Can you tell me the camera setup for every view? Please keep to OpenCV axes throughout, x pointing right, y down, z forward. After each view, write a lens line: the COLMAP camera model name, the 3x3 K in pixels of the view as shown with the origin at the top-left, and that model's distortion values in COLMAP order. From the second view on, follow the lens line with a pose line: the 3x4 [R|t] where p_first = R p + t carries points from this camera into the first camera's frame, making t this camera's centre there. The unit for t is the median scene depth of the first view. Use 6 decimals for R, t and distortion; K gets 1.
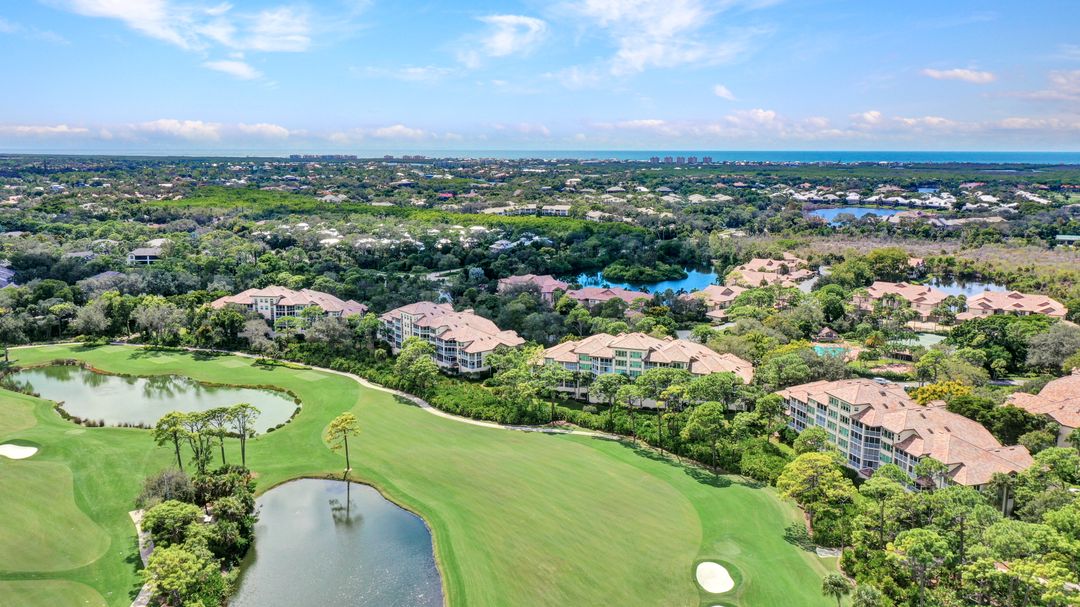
lens RADIAL K [[838.9, 0, 540.0], [0, 838.9, 303.5], [0, 0, 1]] dist [-0.002453, -0.006610]
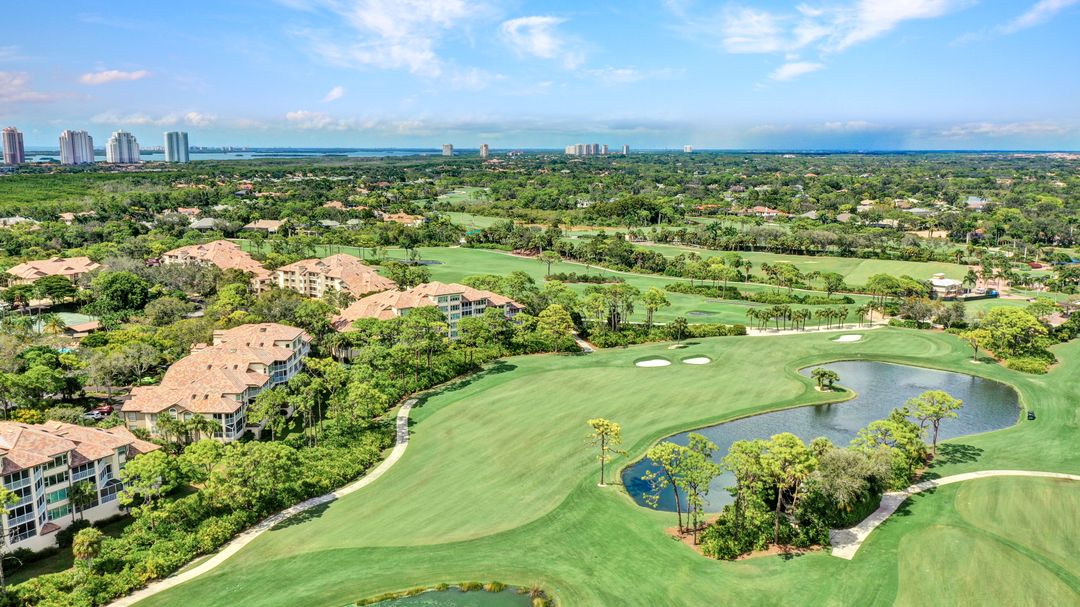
lens RADIAL K [[838.9, 0, 540.0], [0, 838.9, 303.5], [0, 0, 1]] dist [-0.002453, -0.006610]
pose [[-0.363809, -0.167111, 0.916361, -0.647232], [0.164642, 0.956749, 0.239842, -0.119385], [-0.916807, 0.238129, -0.320560, 0.903617]]
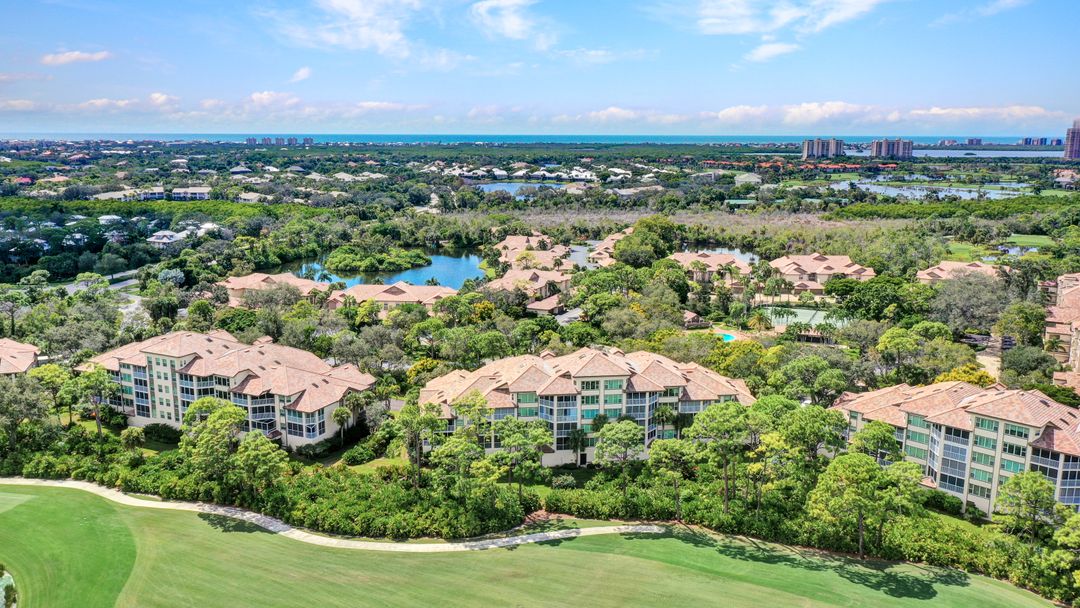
lens RADIAL K [[838.9, 0, 540.0], [0, 838.9, 304.0], [0, 0, 1]] dist [-0.002453, -0.006610]
pose [[0.888494, -0.089493, 0.450076, -0.193995], [0.080512, 0.995986, 0.039103, -0.026792], [-0.451769, 0.001493, 0.892134, 0.388170]]
